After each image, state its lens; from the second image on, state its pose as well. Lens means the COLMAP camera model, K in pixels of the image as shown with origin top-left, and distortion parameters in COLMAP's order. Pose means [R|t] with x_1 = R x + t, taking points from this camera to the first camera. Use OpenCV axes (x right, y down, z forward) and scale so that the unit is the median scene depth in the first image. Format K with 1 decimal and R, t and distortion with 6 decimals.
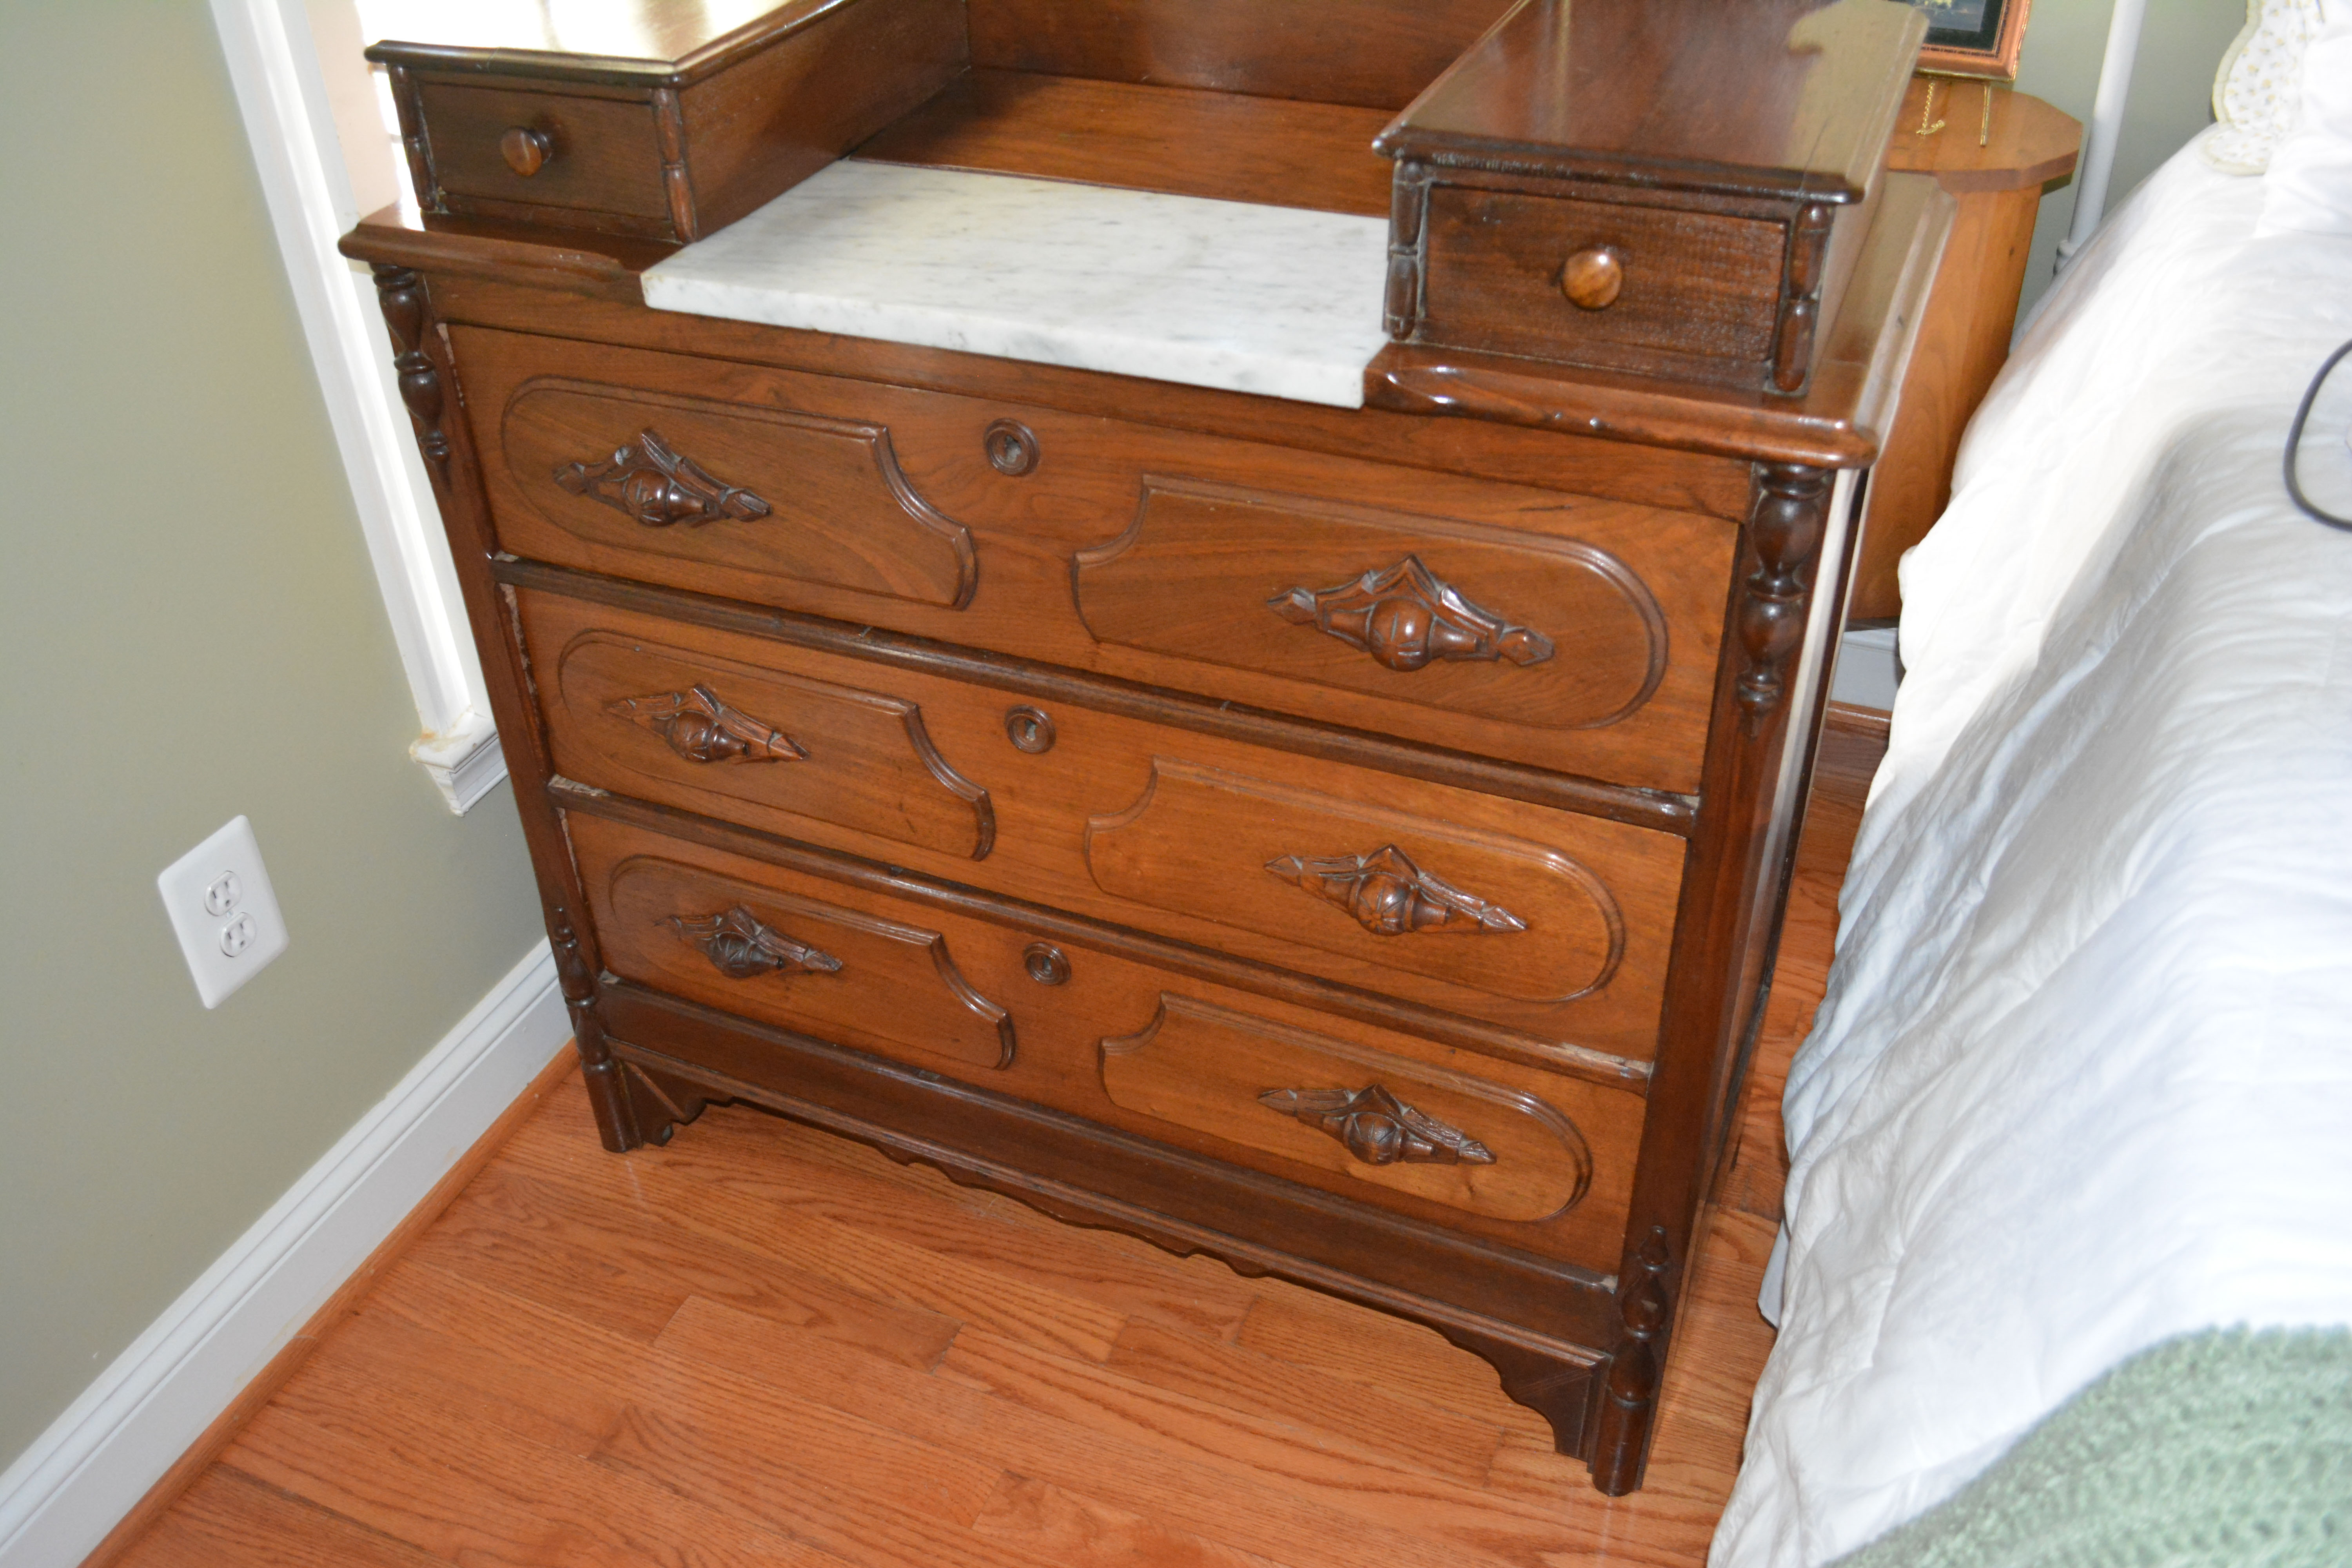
lens RADIAL K [[2044.6, 0, 1169.9], [0, 2044.6, 823.1], [0, 0, 1]] dist [-0.083681, -0.012546]
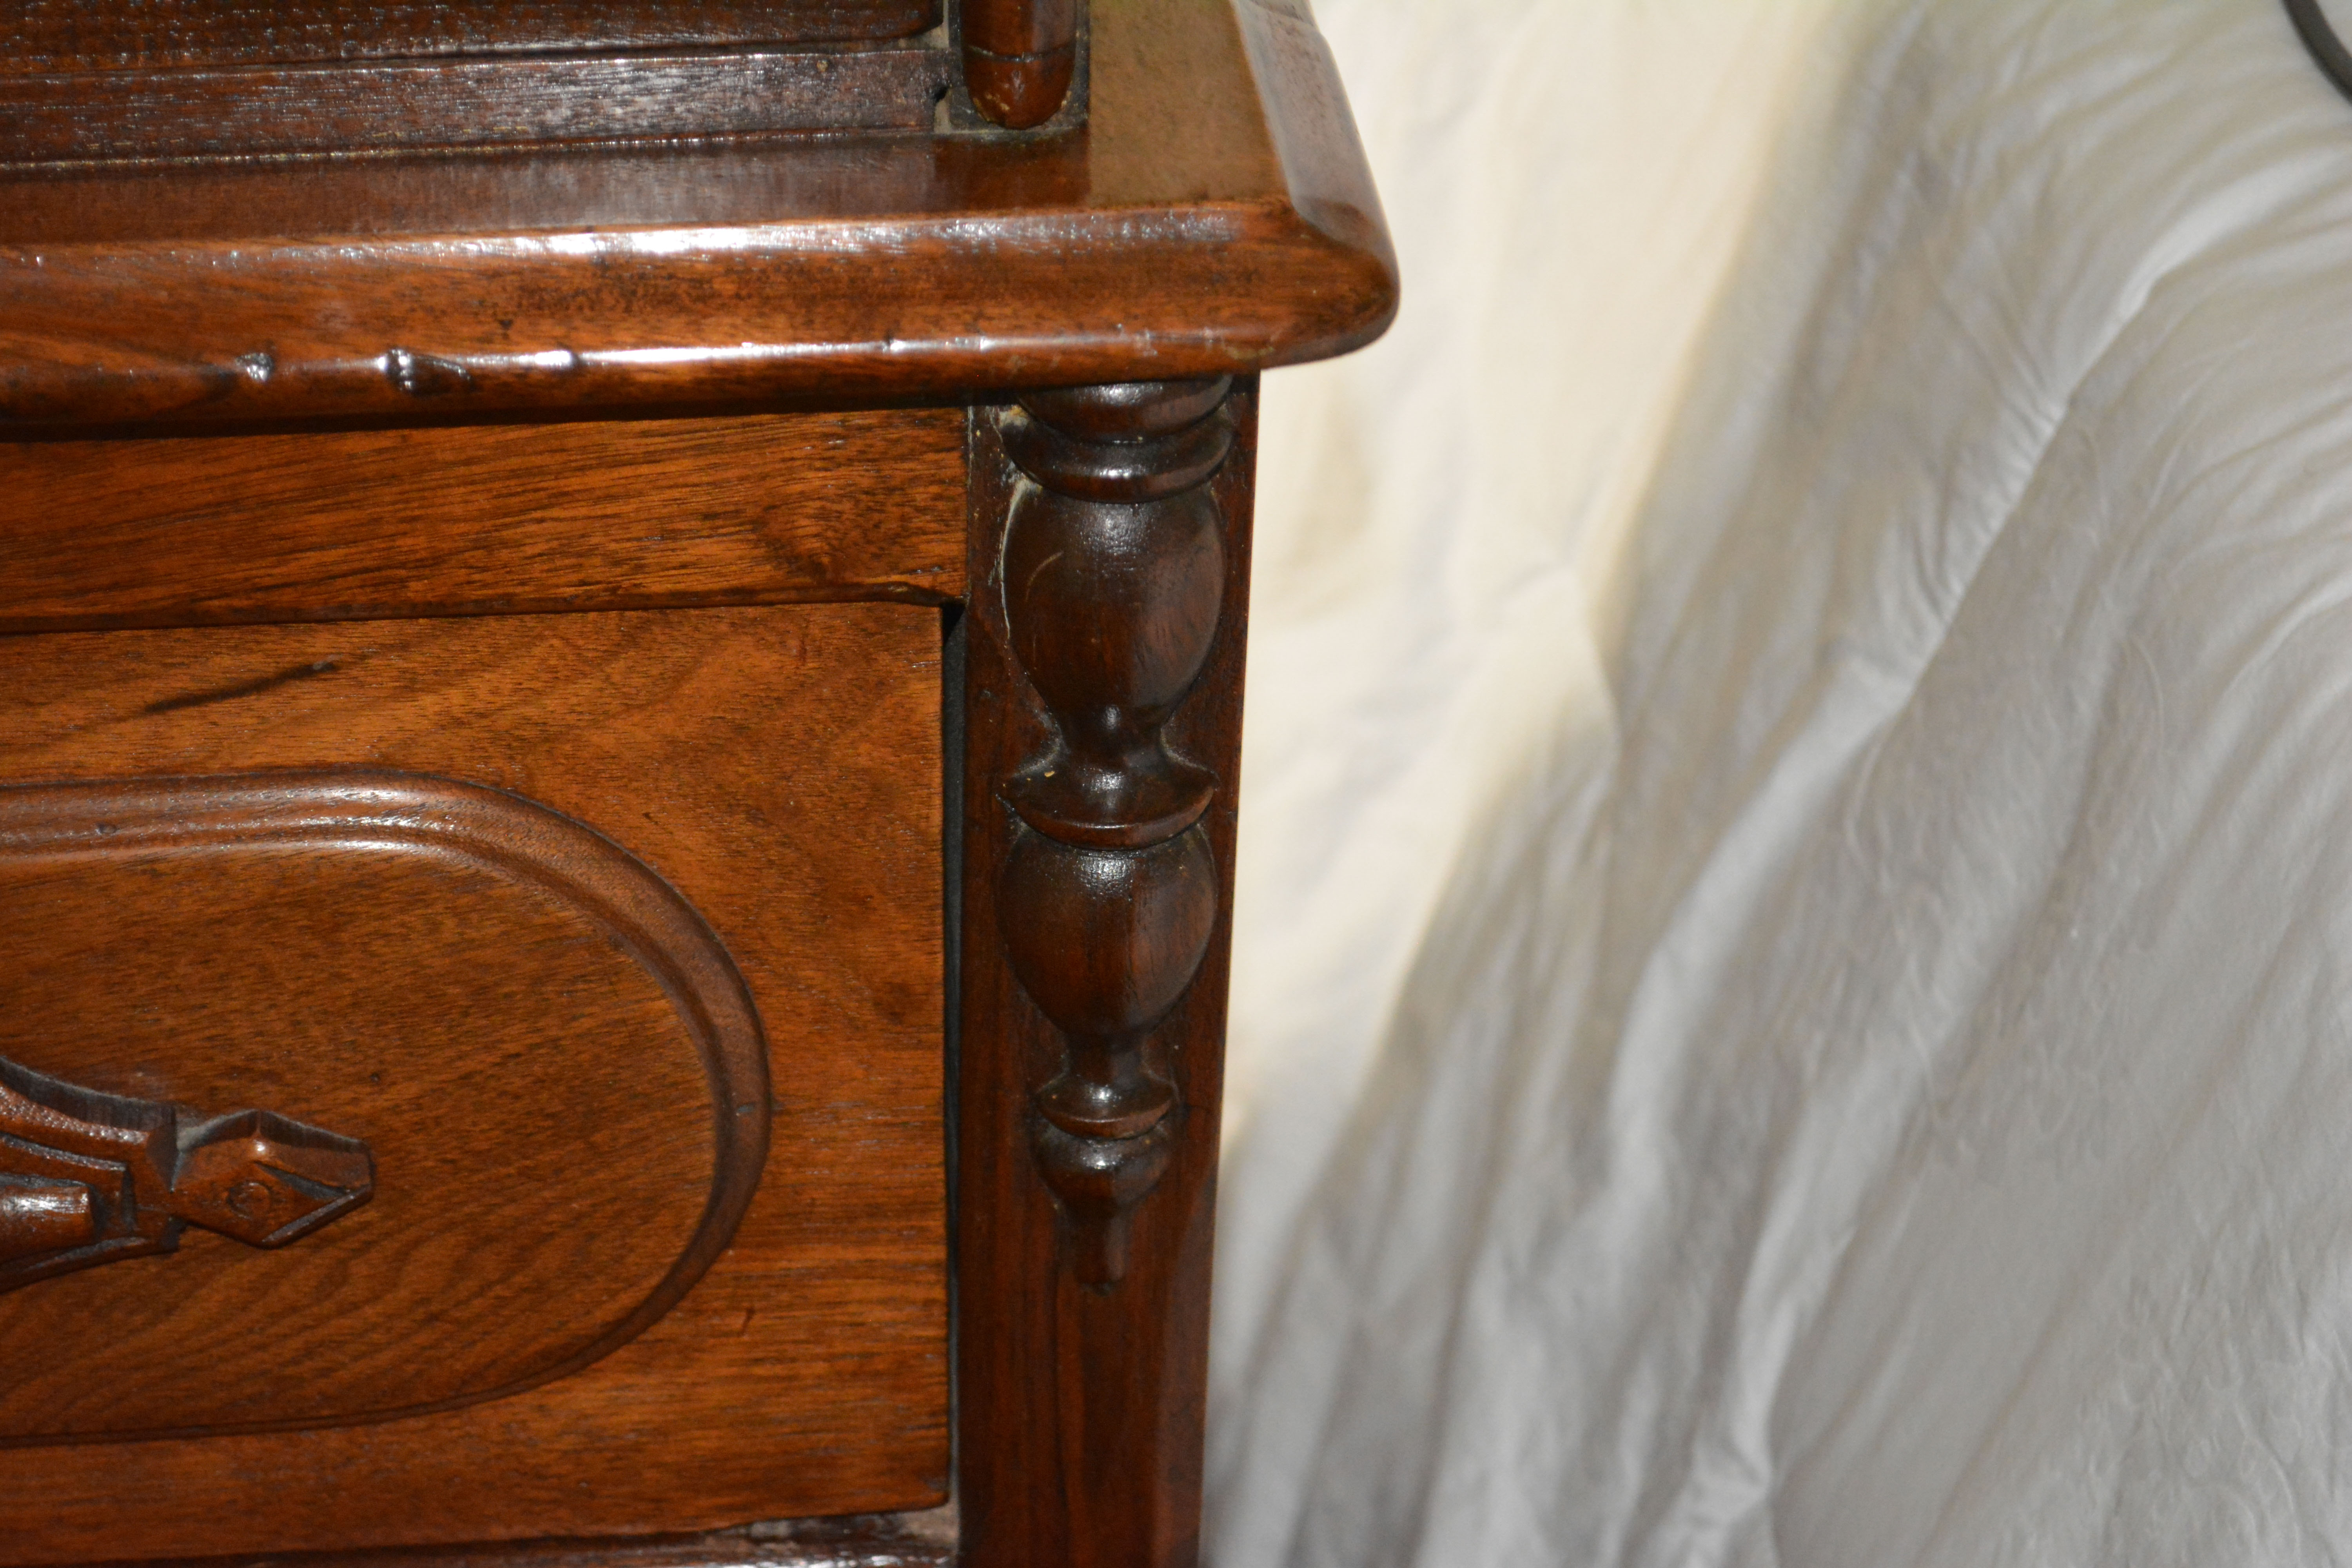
lens RADIAL K [[5226.4, 0, 1173.1], [0, 5226.4, 788.1], [0, 0, 1]] dist [0.031612, 0.000000]
pose [[0.870290, -0.229159, 0.435983, -0.013996], [0.250305, 0.968123, 0.009213, -0.103466], [-0.424196, 0.101111, 0.899908, 0.281075]]
